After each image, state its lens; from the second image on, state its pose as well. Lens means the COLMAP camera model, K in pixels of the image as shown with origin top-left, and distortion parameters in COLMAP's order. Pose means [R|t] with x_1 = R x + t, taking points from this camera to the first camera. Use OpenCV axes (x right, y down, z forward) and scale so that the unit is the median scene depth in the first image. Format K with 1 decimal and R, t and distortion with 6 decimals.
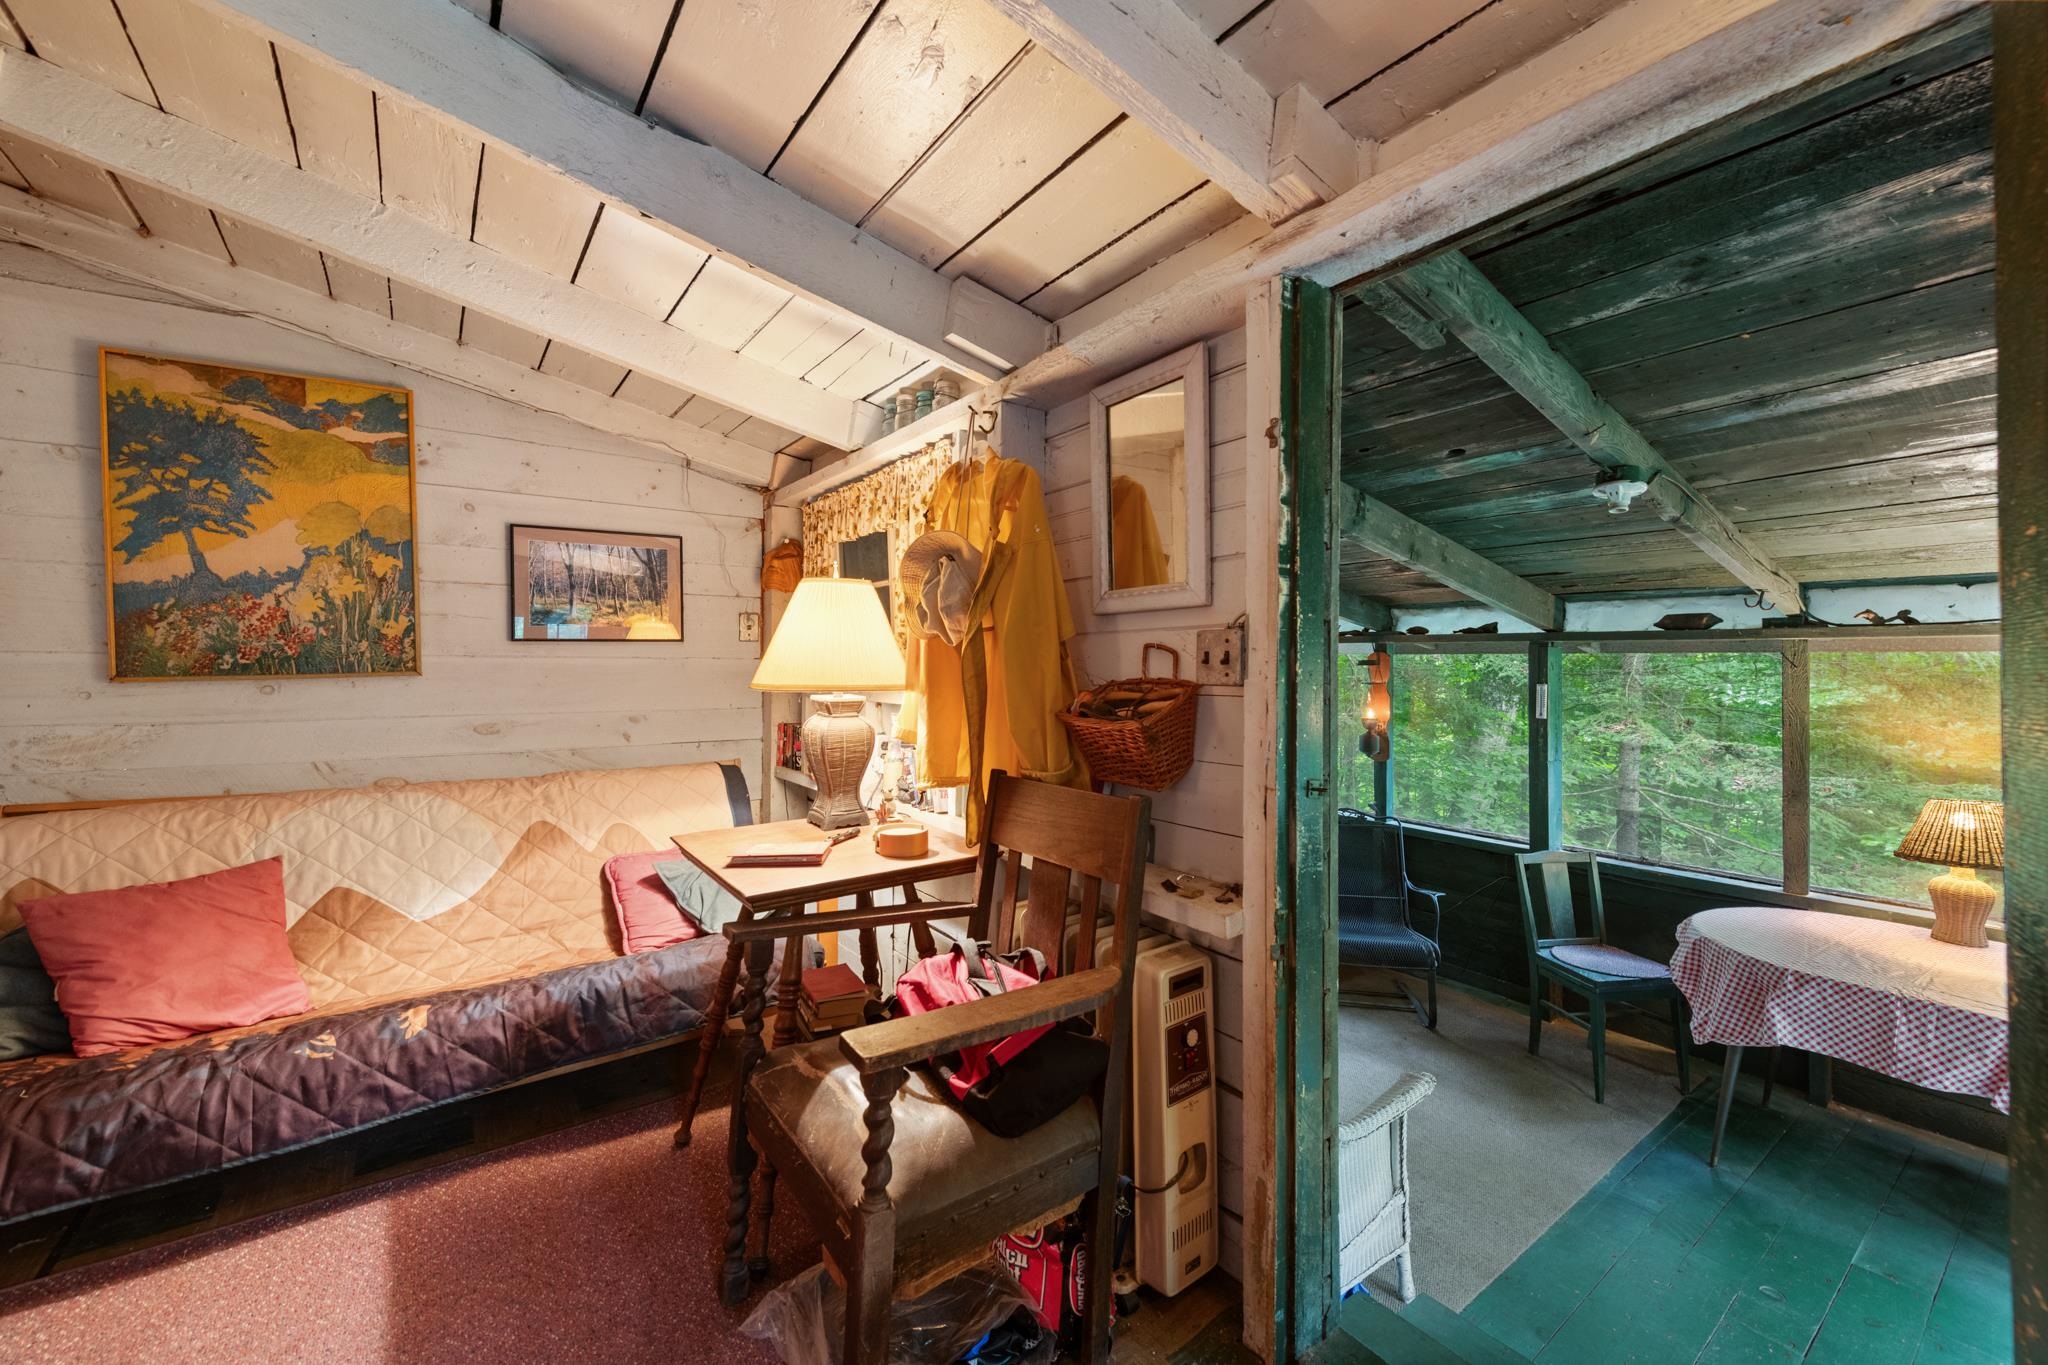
lens RADIAL K [[801.5, 0, 1018.7], [0, 801.5, 662.8], [0, 0, 1]] dist [0.008092, -0.001972]
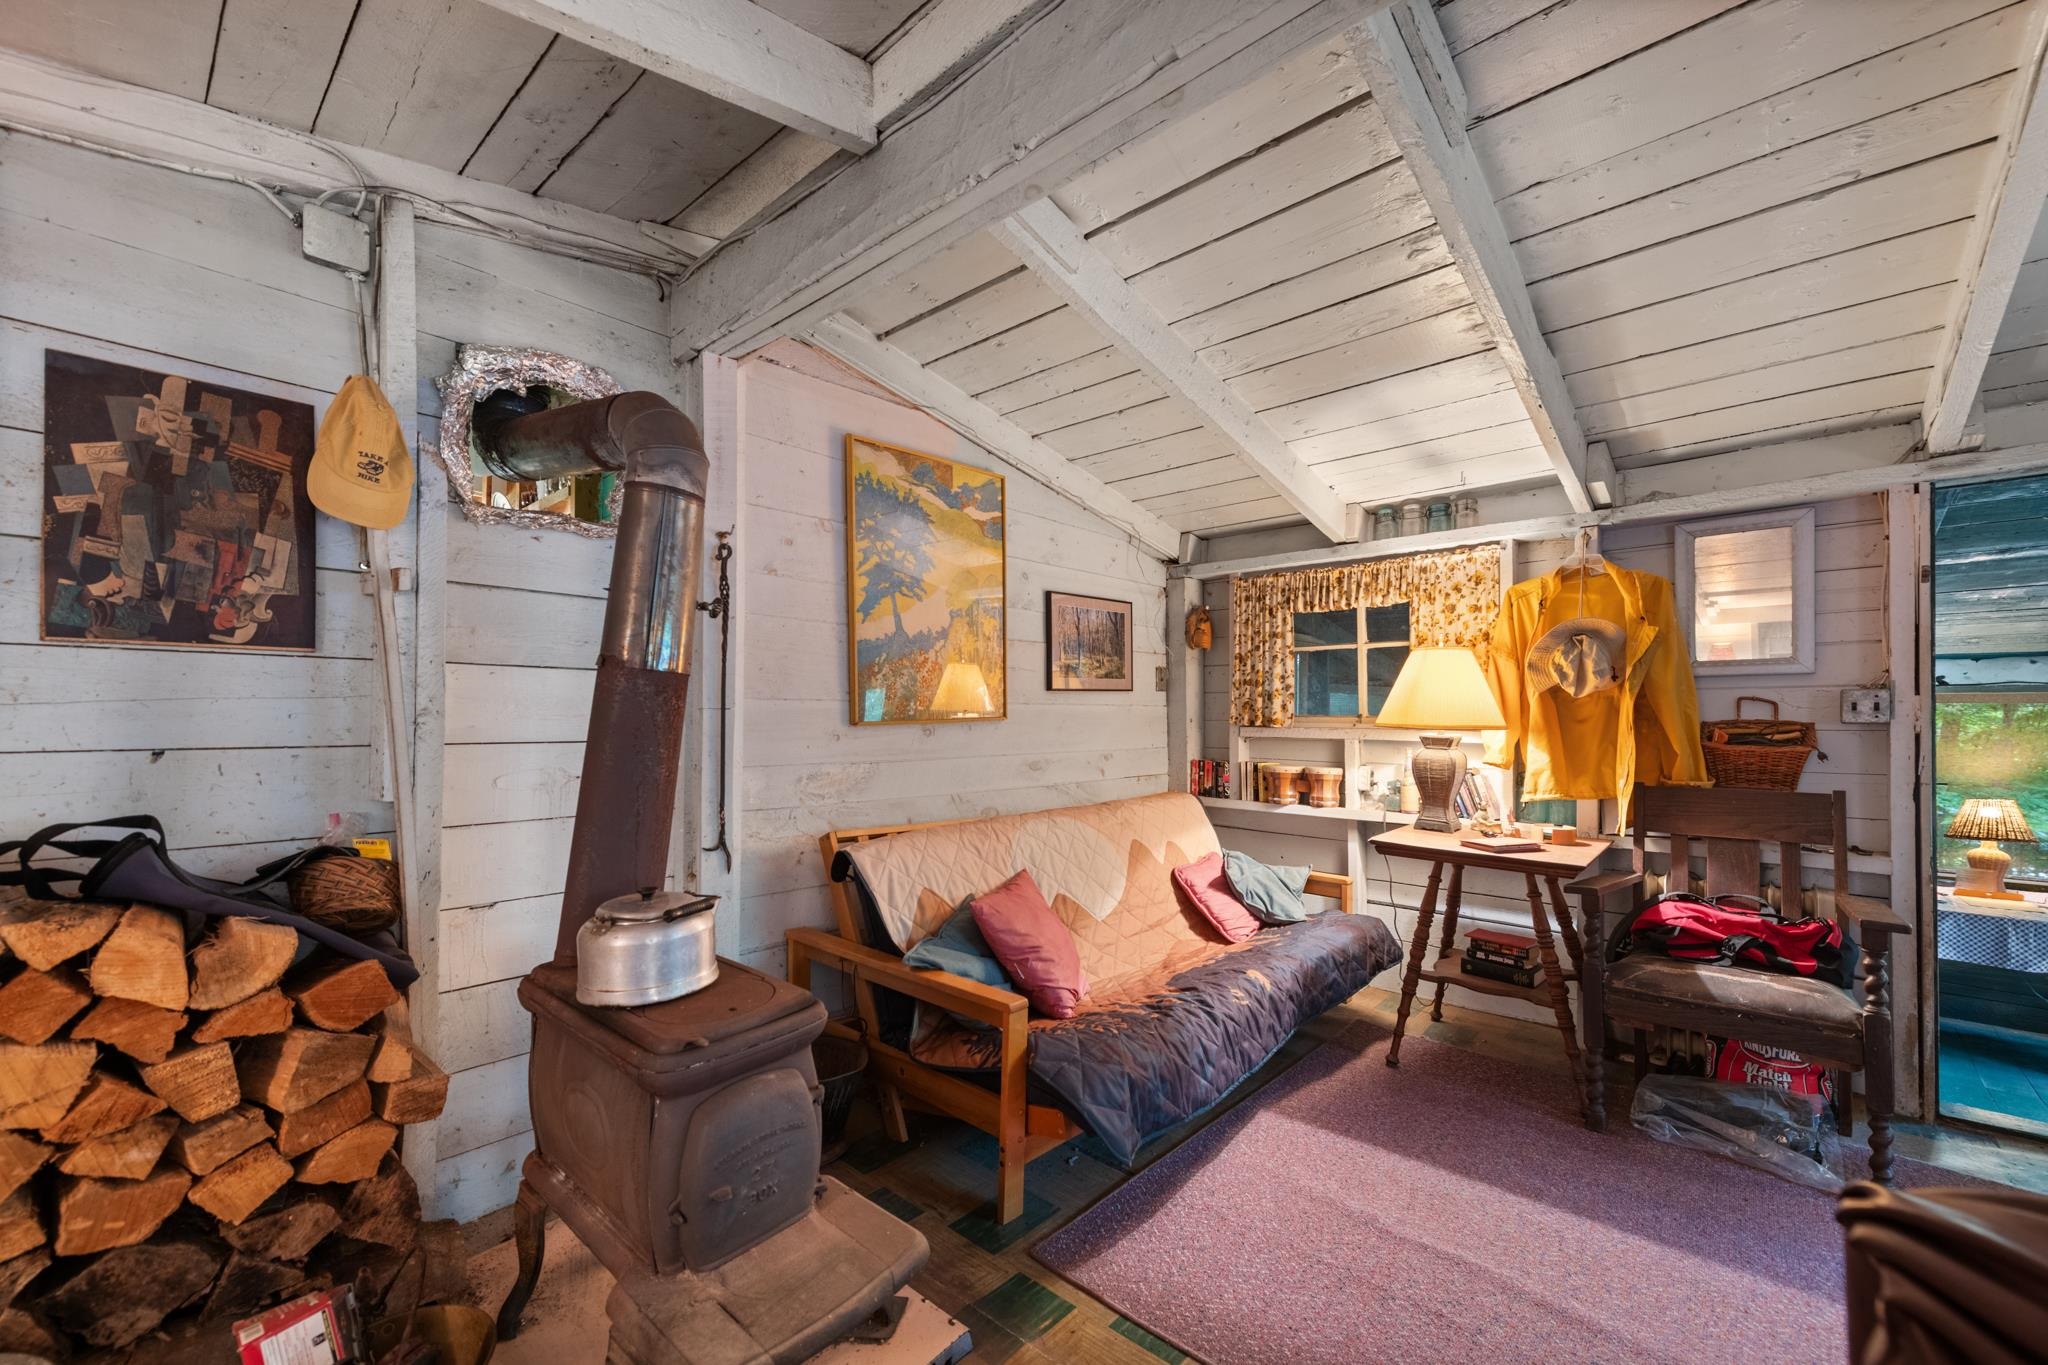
lens RADIAL K [[801.5, 0, 1032.2], [0, 801.5, 713.5], [0, 0, 1]] dist [0.008092, -0.001972]
pose [[0.979711, -0.000687, 0.200415, -1.046392], [-0.000417, 0.999985, 0.005466, -0.000420], [-0.200416, -0.005438, 0.979696, -0.163770]]
